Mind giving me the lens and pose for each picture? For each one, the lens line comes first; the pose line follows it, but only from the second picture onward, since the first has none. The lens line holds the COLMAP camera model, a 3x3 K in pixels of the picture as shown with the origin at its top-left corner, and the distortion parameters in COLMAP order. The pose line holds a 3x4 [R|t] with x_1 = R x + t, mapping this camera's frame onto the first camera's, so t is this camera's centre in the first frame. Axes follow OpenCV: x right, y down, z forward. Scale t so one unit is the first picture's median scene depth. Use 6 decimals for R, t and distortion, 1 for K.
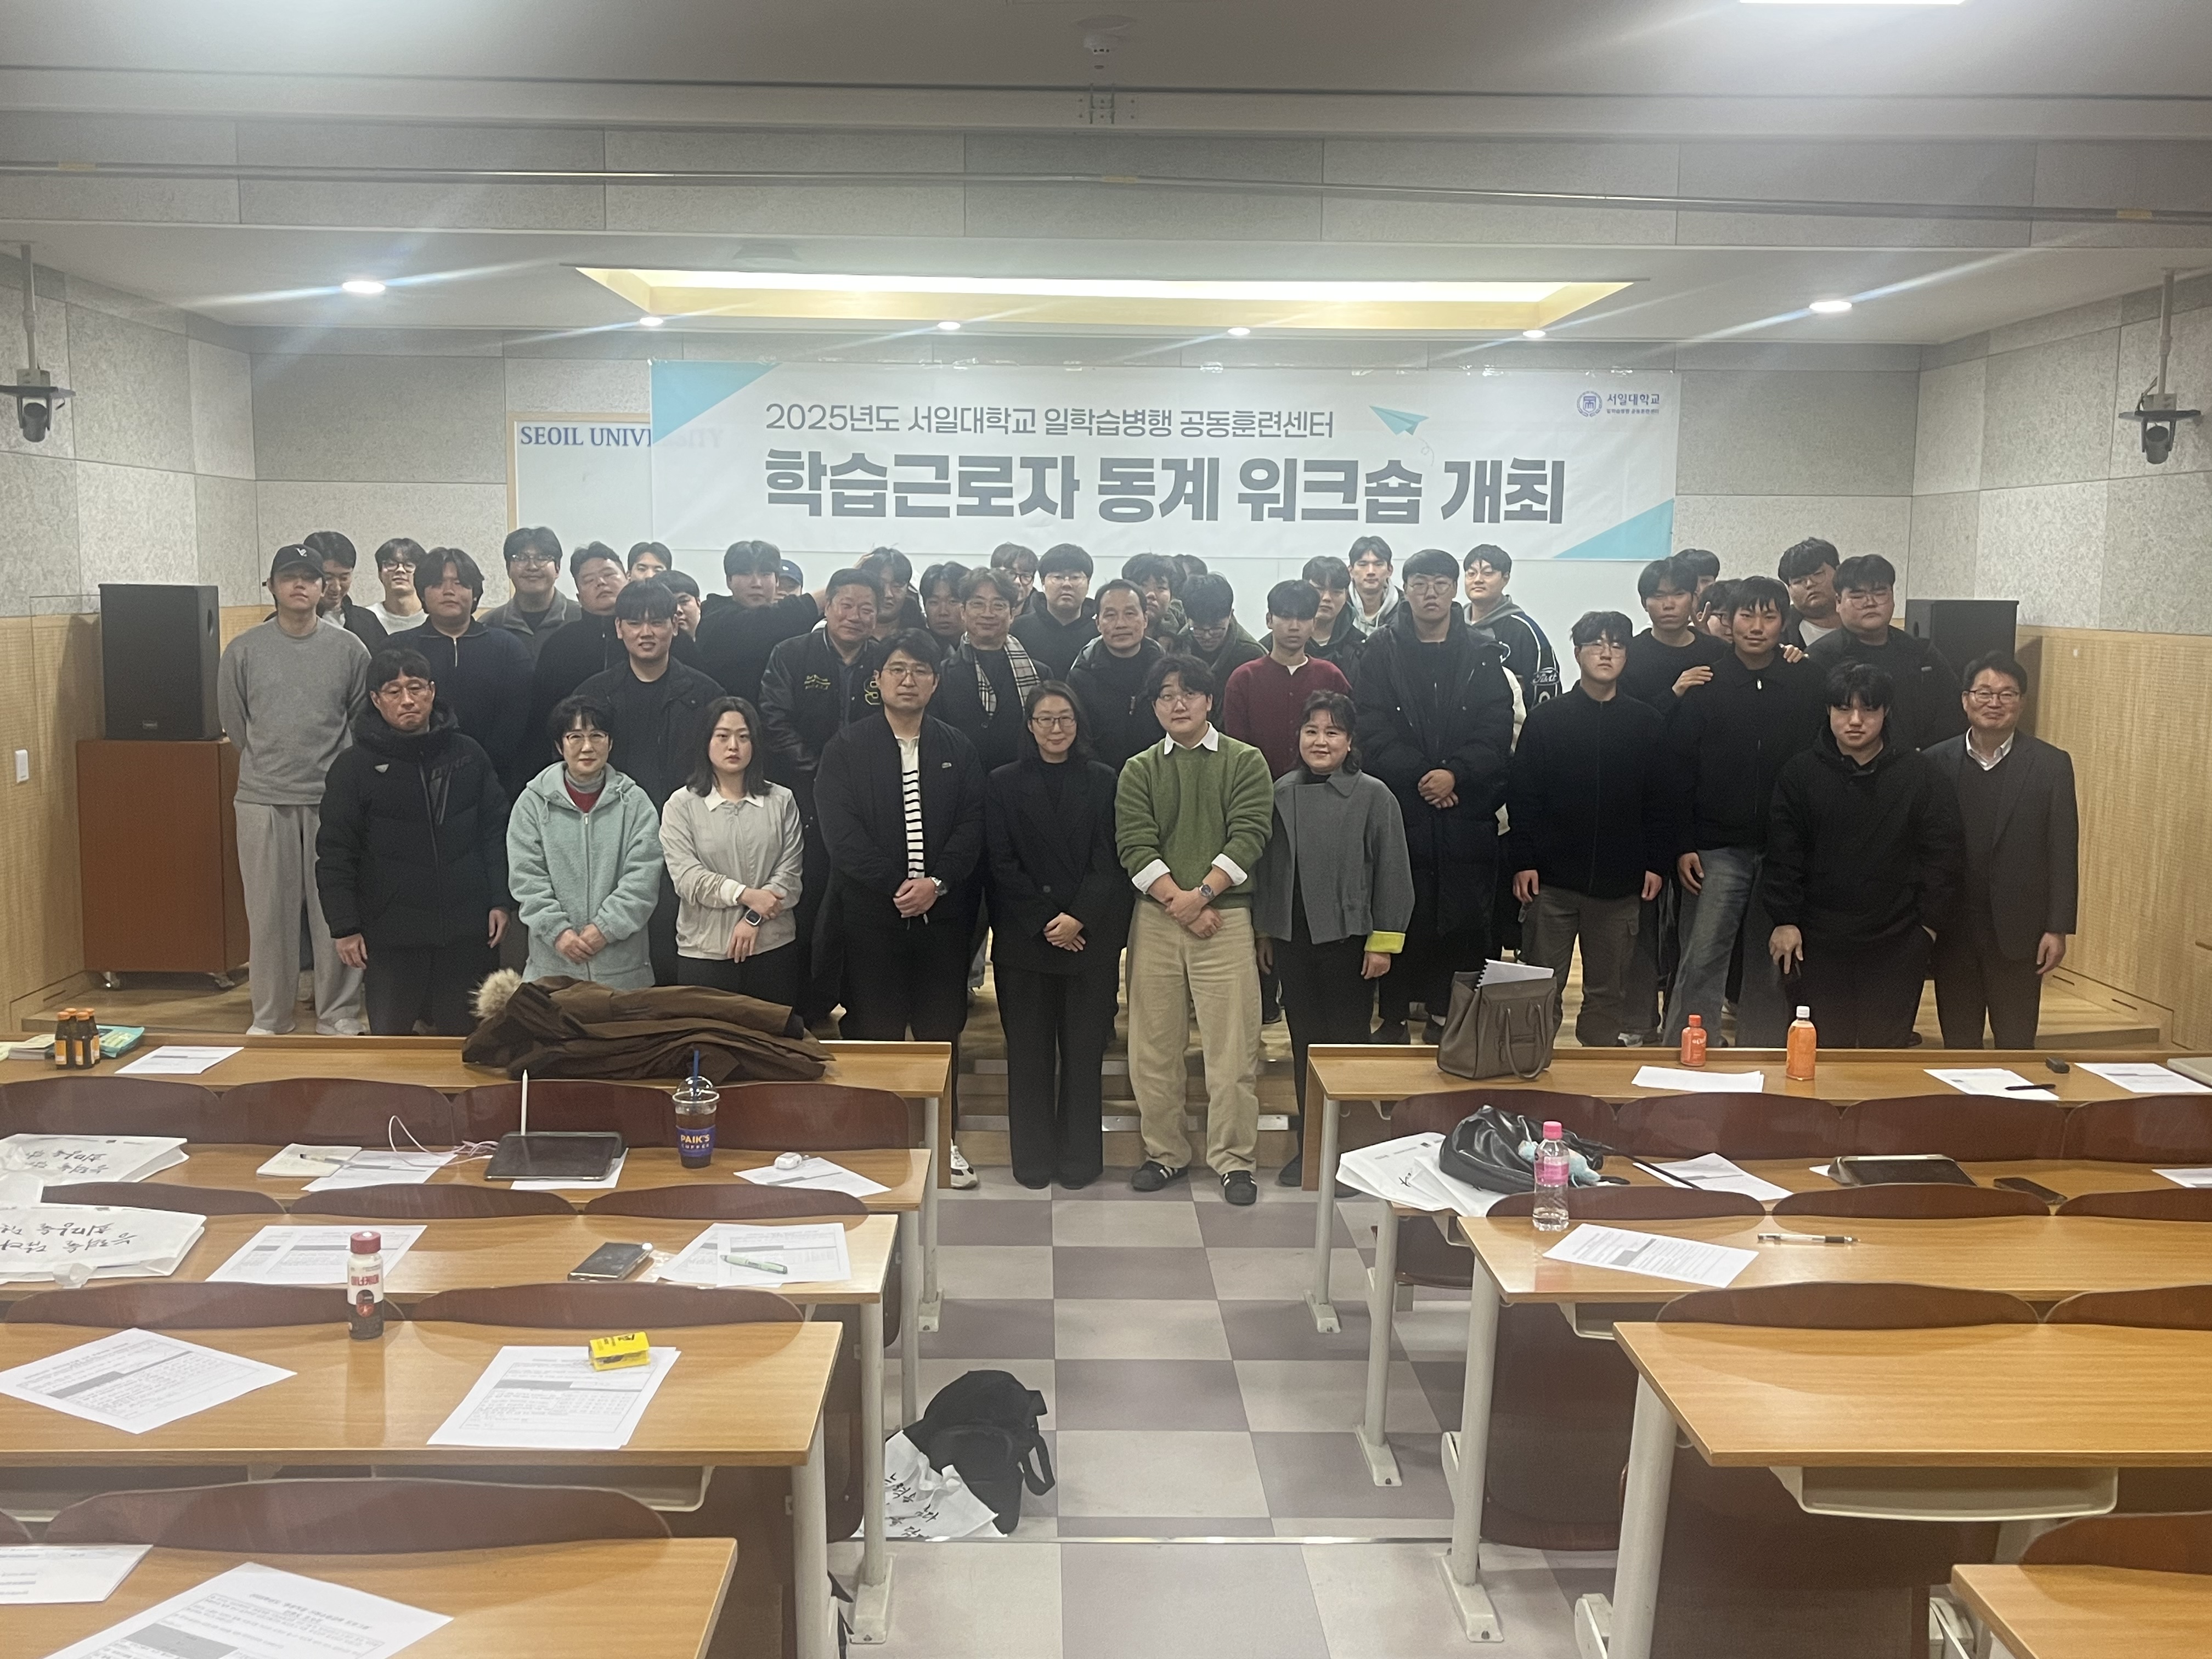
lens RADIAL K [[2122.4, 0, 1106.0], [0, 2122.4, 829.5], [0, 0, 1]] dist [0.020931, 0.002961]
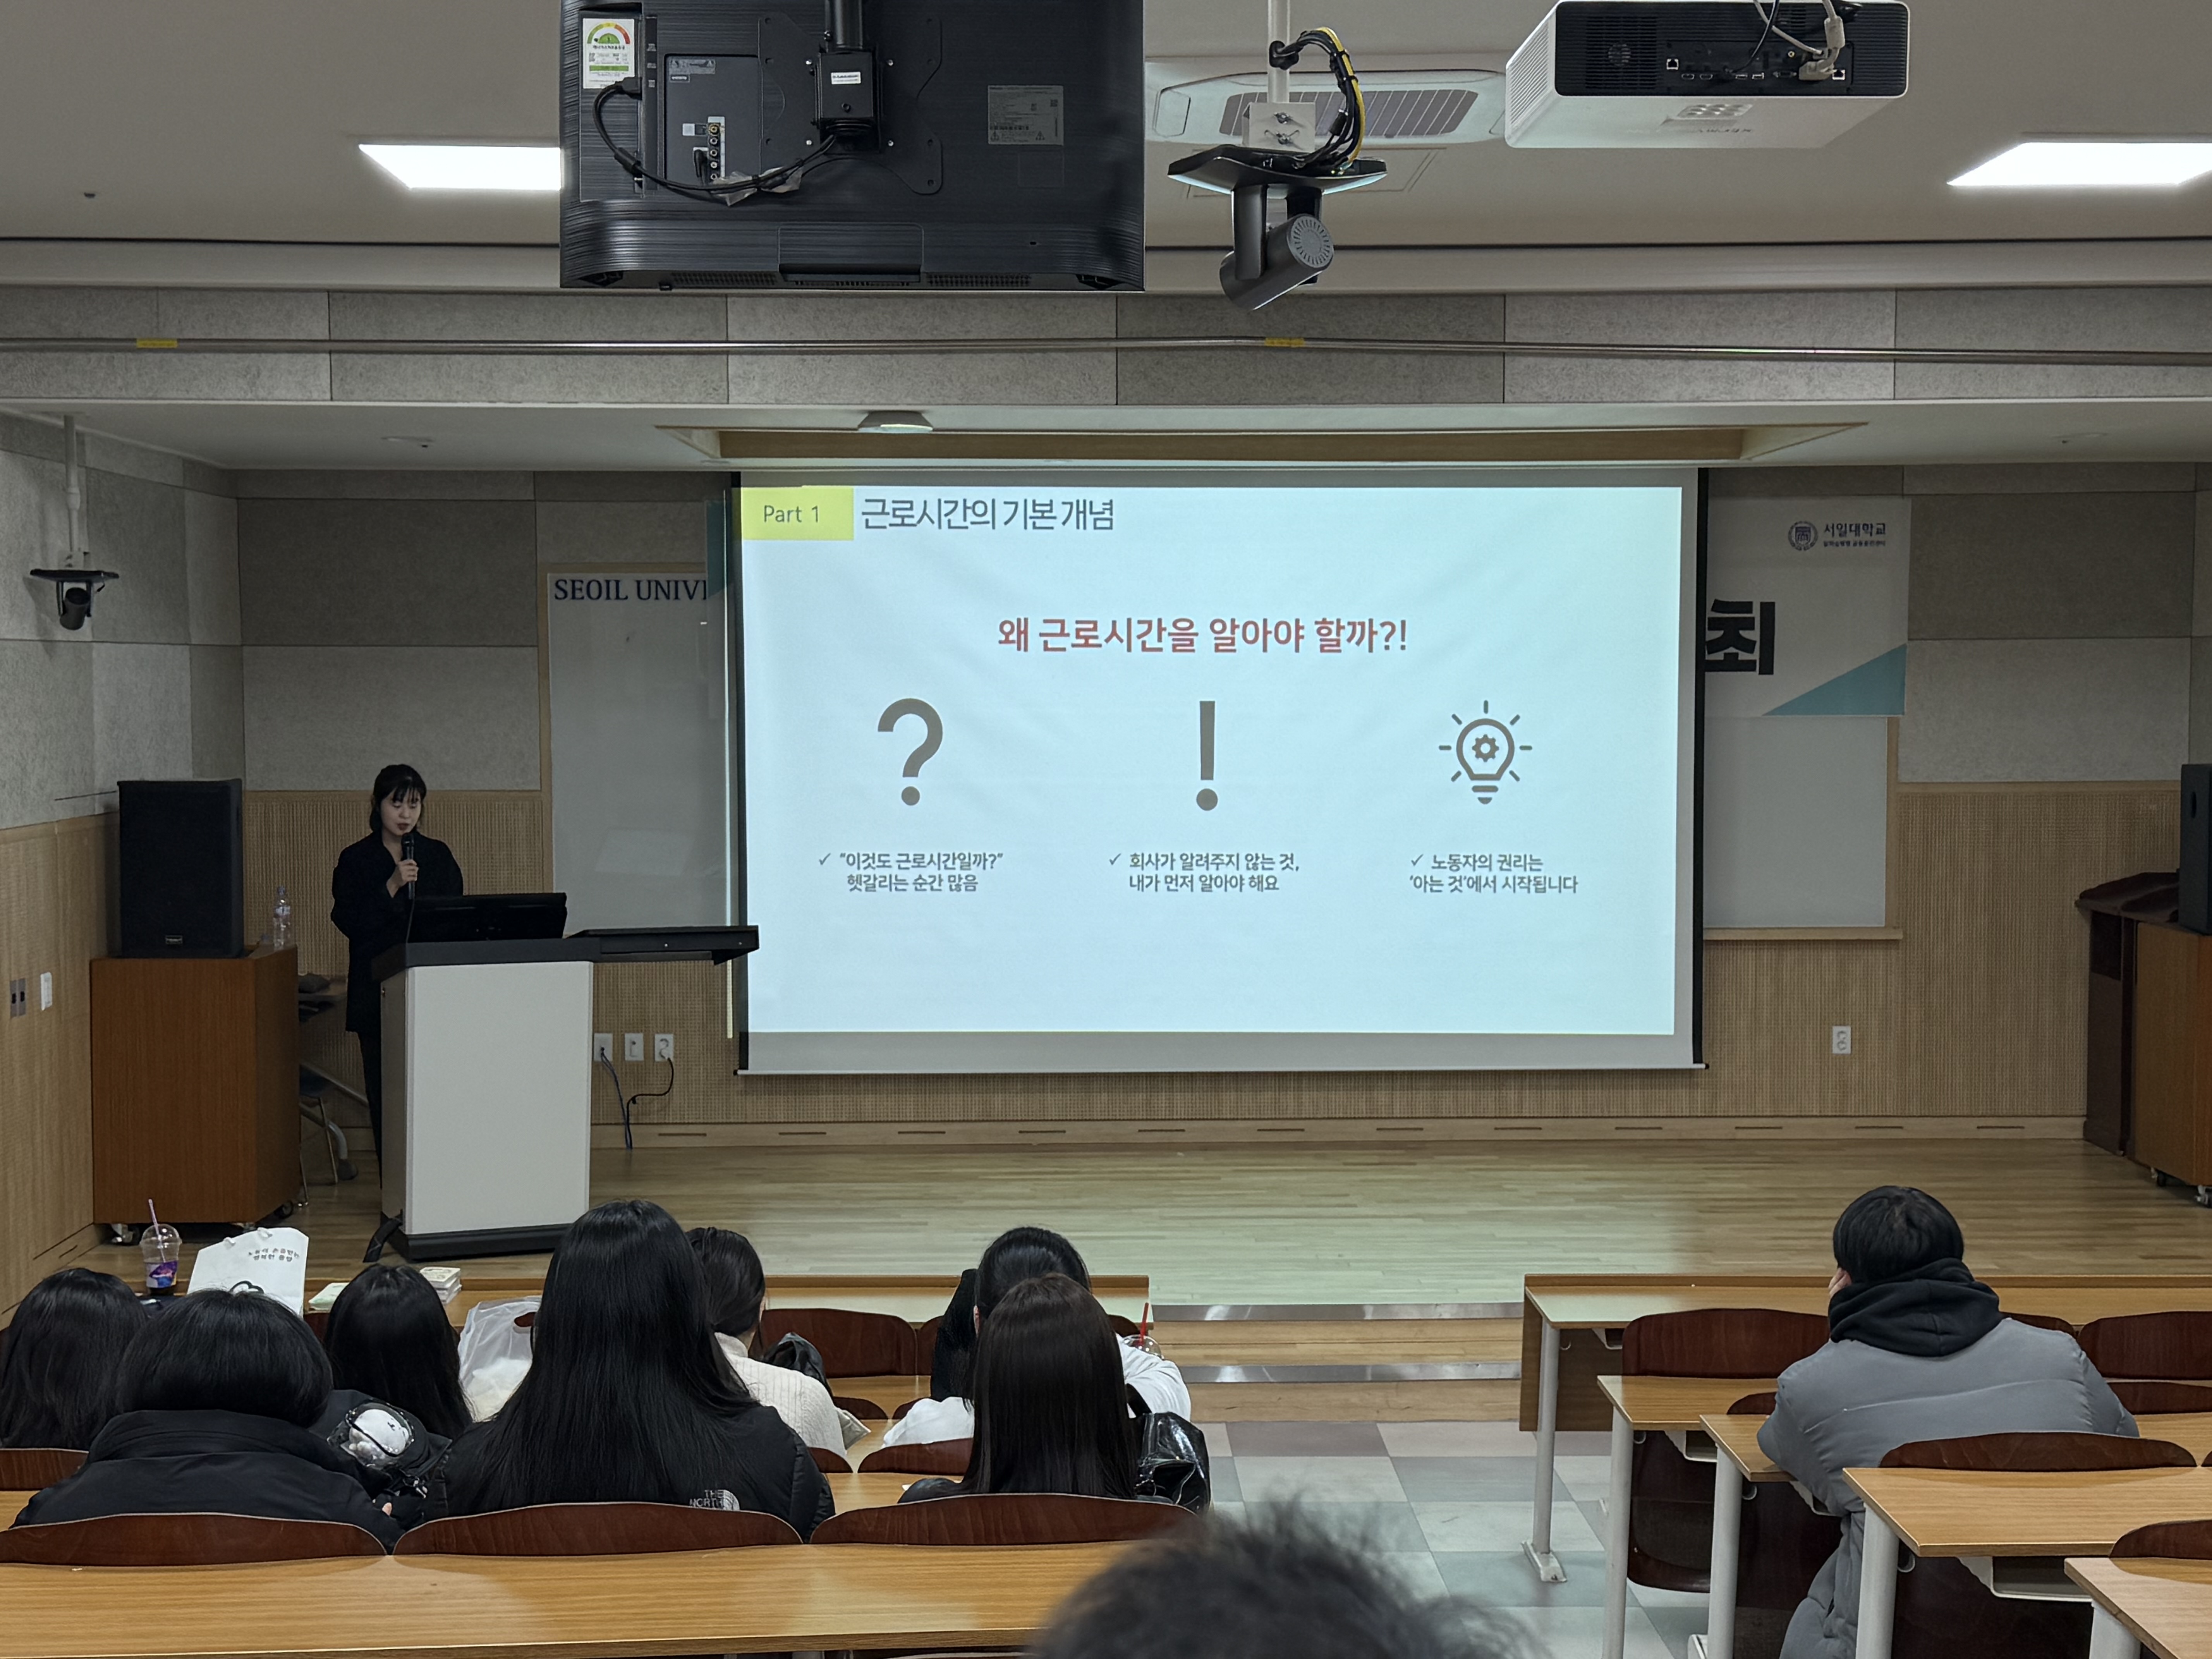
lens RADIAL K [[3010.2, 0, 1106.0], [0, 3010.2, 829.5], [0, 0, 1]] dist [0.118082, -0.006342]
pose [[0.999895, -0.012804, -0.006751, -0.052593], [0.012344, 0.997856, -0.064279, -0.008557], [0.007559, 0.064189, 0.997909, -0.241048]]
